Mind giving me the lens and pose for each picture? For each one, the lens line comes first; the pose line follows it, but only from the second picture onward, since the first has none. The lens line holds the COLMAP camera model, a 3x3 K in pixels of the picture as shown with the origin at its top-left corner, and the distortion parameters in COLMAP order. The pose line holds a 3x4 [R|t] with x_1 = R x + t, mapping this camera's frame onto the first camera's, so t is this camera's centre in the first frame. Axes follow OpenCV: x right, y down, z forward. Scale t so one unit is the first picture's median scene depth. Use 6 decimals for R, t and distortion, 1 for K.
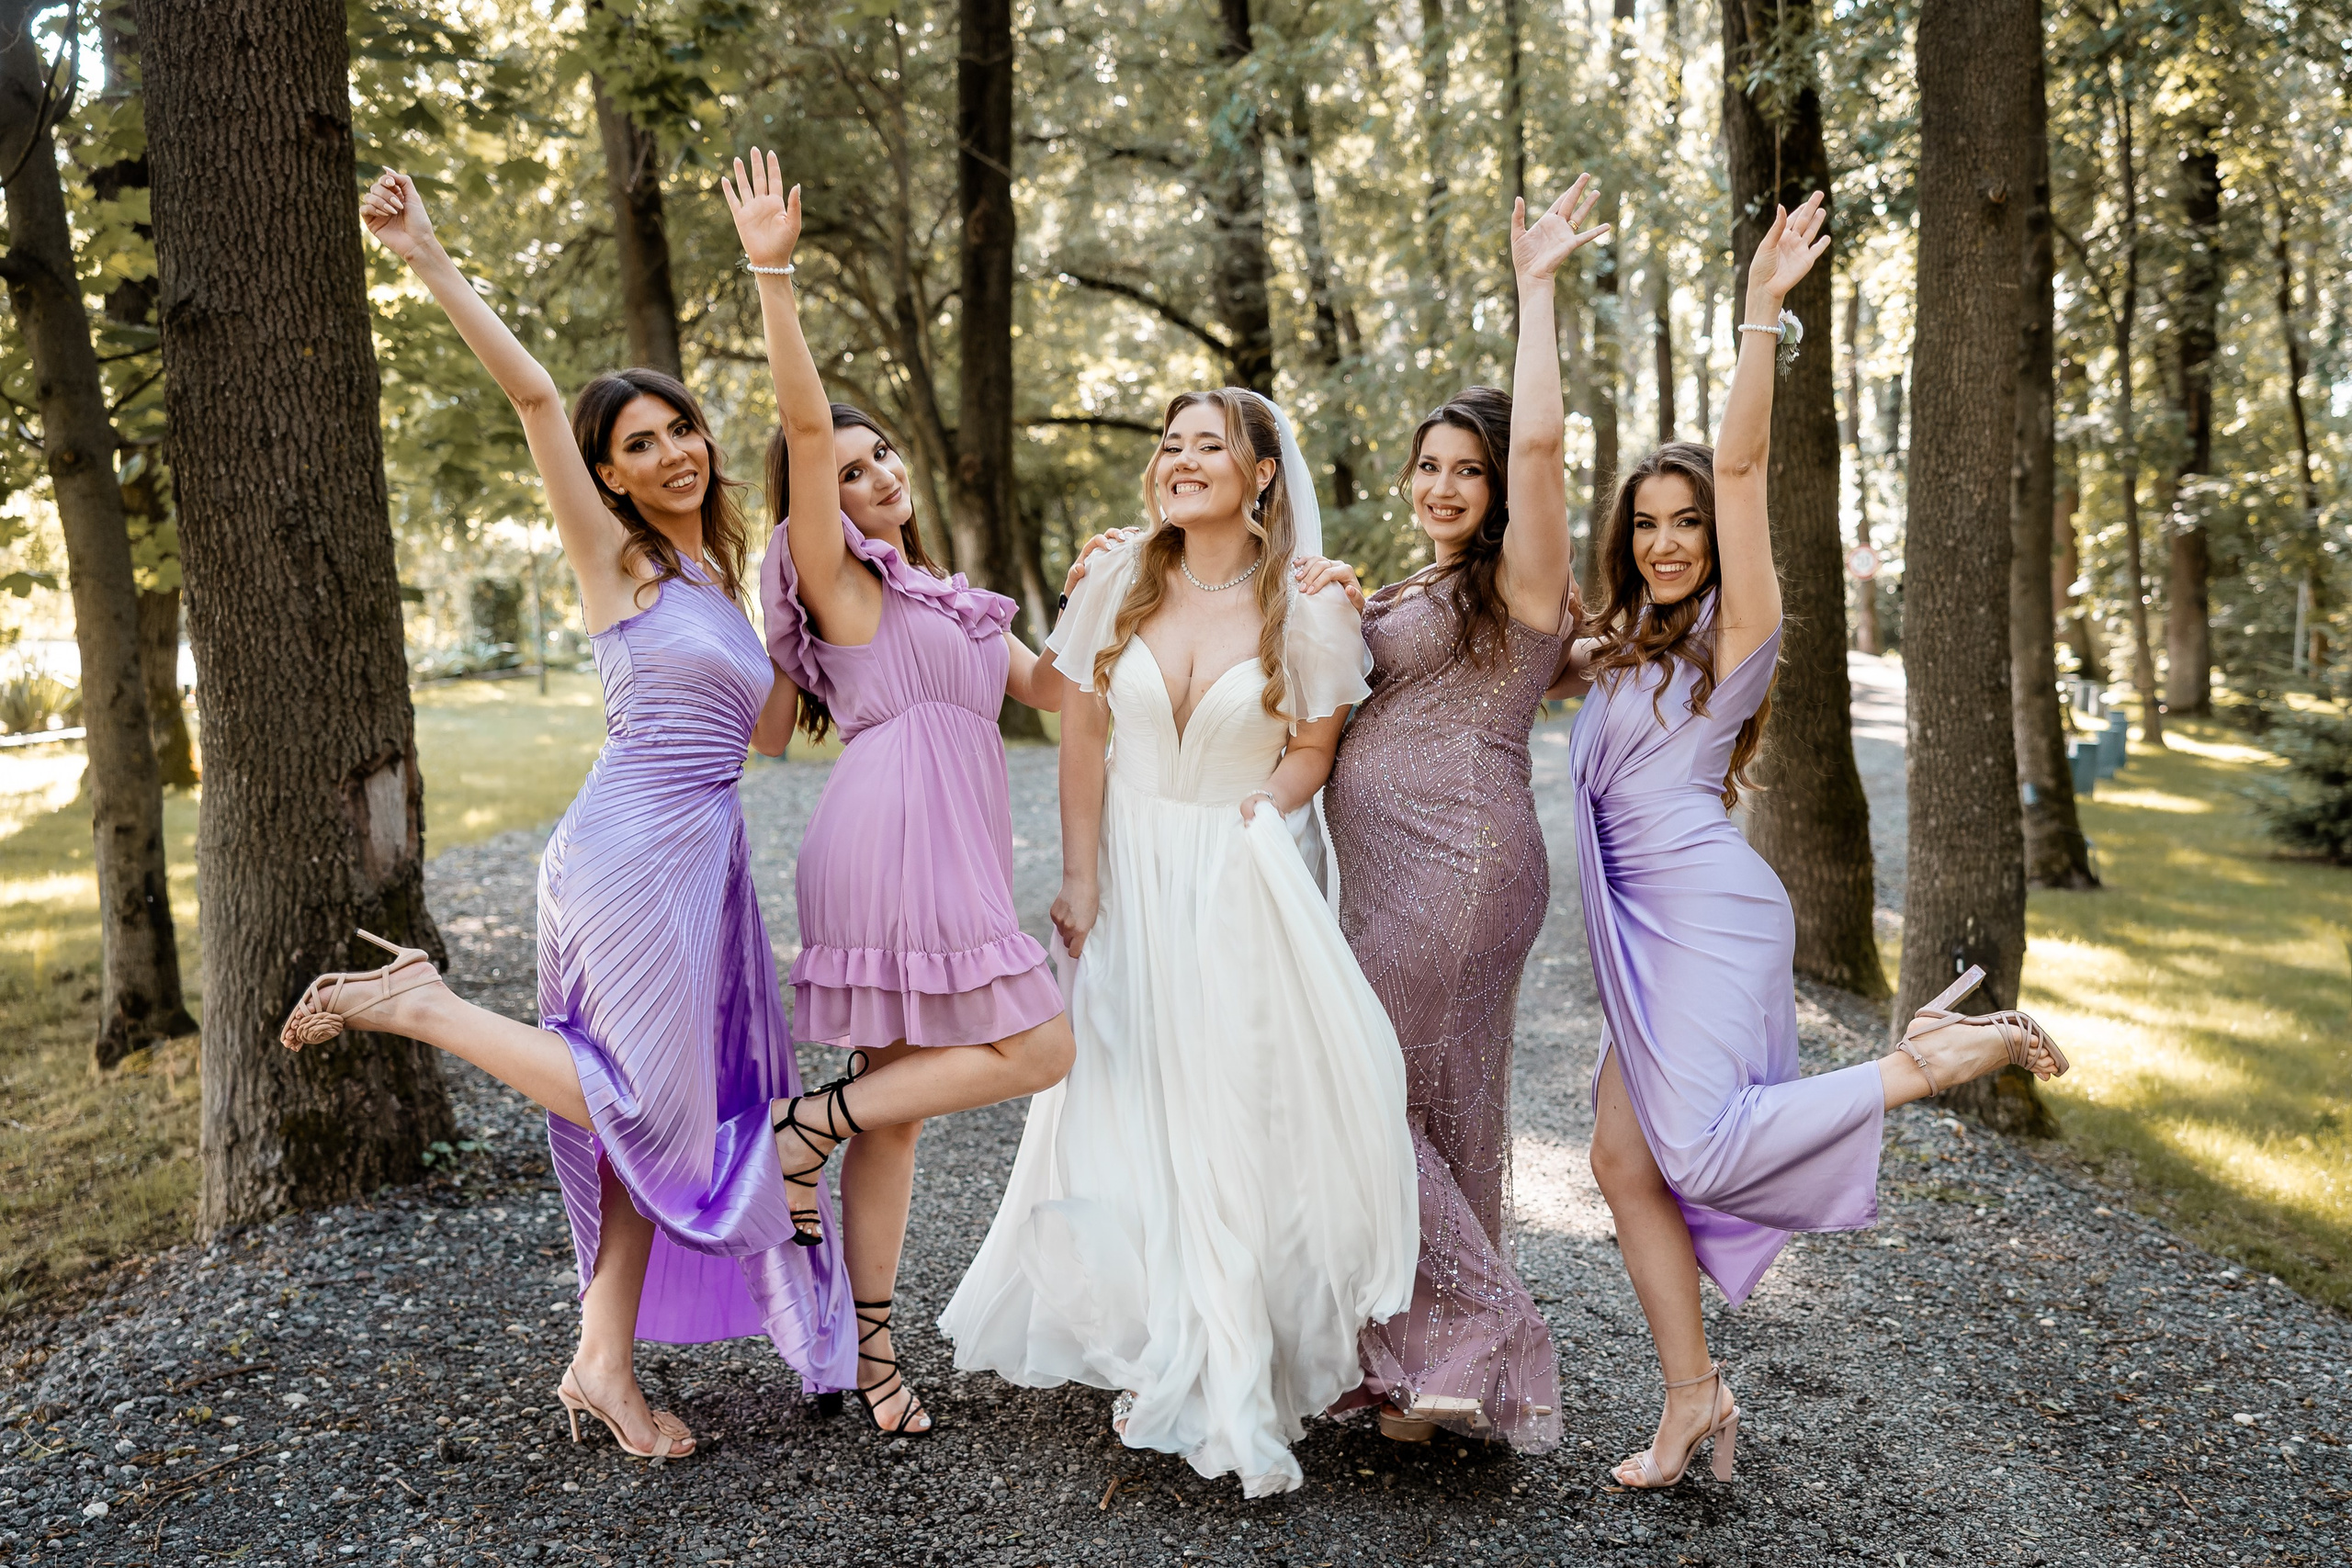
lens RADIAL K [[2214.6, 0, 1176.3], [0, 2214.6, 809.9], [0, 0, 1]] dist [0.006182, 0.000224]
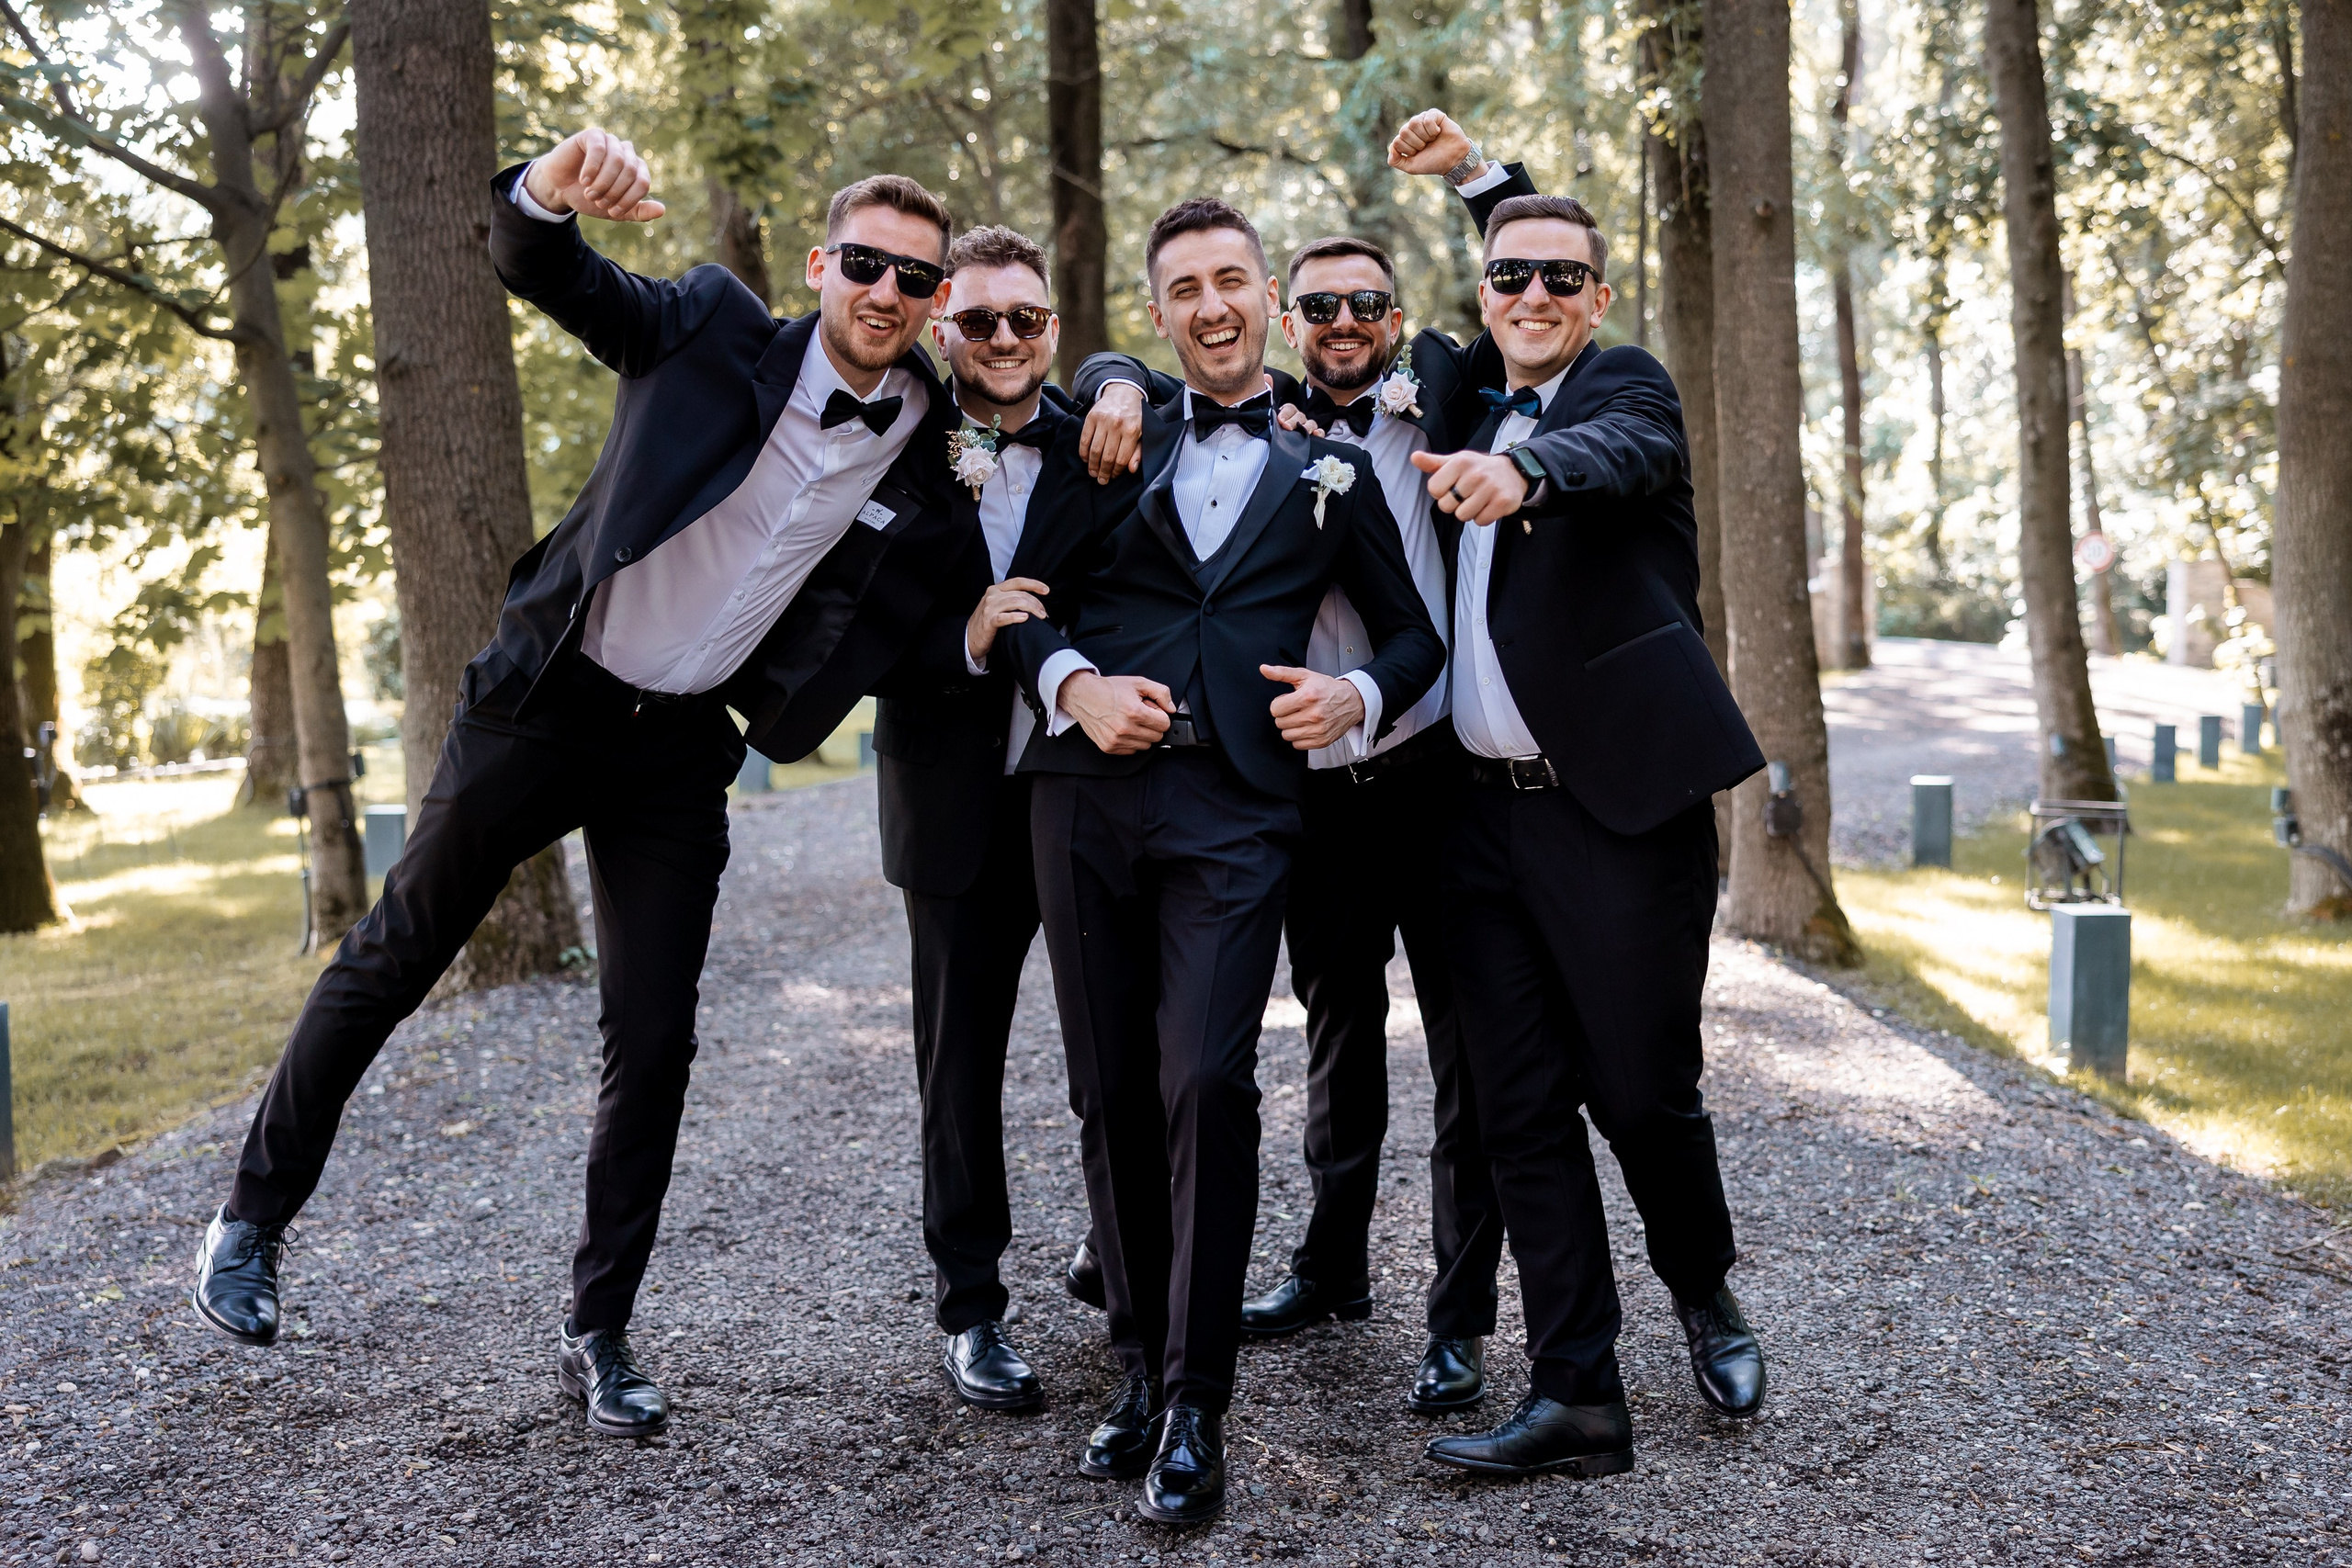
lens RADIAL K [[2660.7, 0, 1176.0], [0, 2660.7, 784.0], [0, 0, 1]] dist [0.001332, -0.004067]
pose [[0.995473, -0.029441, -0.090373, 0.126360], [0.025305, 0.998594, -0.046578, 0.084827], [0.091617, 0.044080, 0.994818, -0.401540]]
